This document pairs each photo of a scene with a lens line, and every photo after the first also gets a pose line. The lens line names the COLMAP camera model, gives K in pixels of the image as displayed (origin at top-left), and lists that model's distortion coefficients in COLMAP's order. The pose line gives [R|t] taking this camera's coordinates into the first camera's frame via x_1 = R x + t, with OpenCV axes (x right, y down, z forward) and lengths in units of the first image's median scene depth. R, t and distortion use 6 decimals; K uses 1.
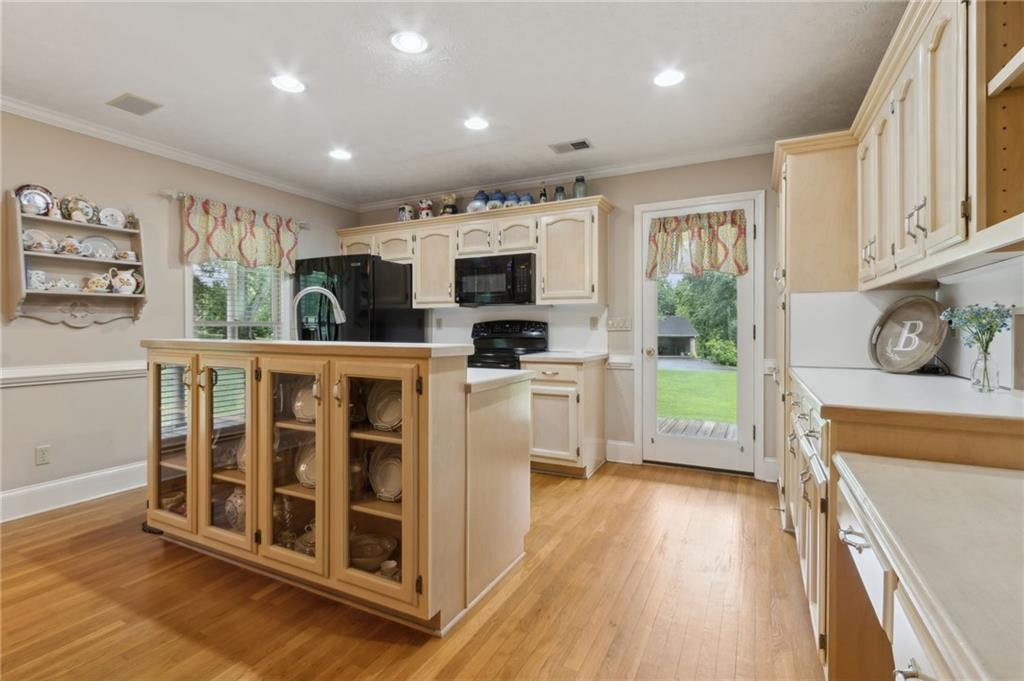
lens RADIAL K [[480.9, 0, 507.5], [0, 480.9, 332.0], [0, 0, 1]] dist [-0.003283, -0.000037]
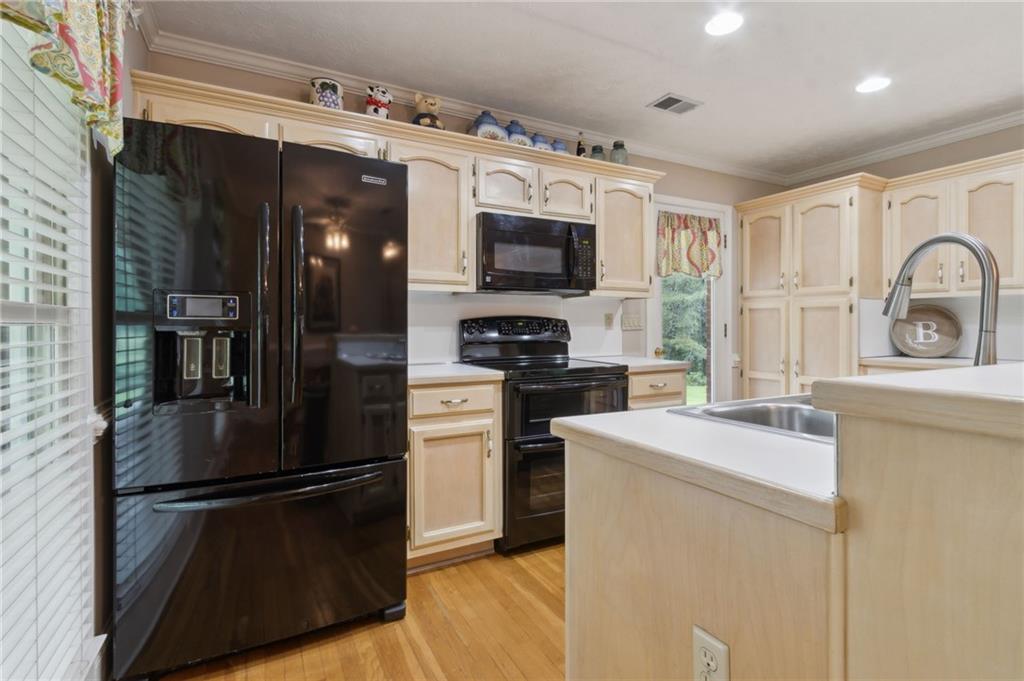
lens RADIAL K [[478.0, 0, 509.6], [0, 478.0, 339.7], [0, 0, 1]] dist [0.001418, -0.000381]
pose [[0.583080, -0.021201, 0.812138, -0.675425], [0.007752, 0.999759, 0.020534, -0.005241], [-0.812378, -0.005677, 0.583104, 0.732424]]
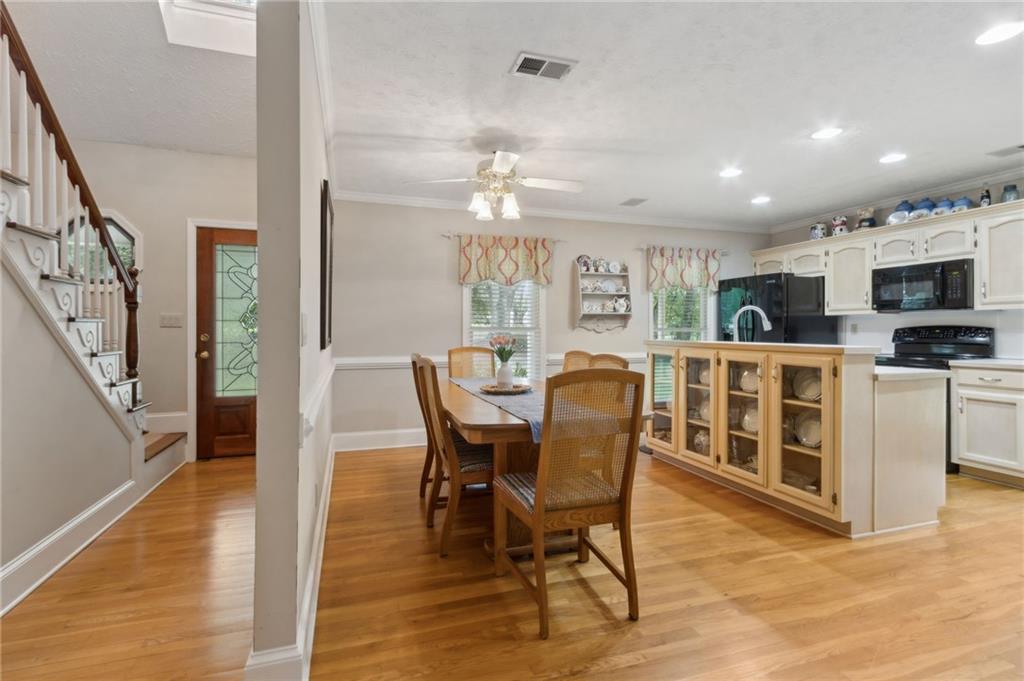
lens RADIAL K [[474.2, 0, 504.6], [0, 474.2, 332.3], [0, 0, 1]] dist [0.001386, -0.000950]
pose [[0.710494, 0.002420, -0.703699, 0.064811], [-0.006126, 0.999977, -0.002746, -0.002844], [0.703676, 0.006263, 0.710493, -0.401173]]
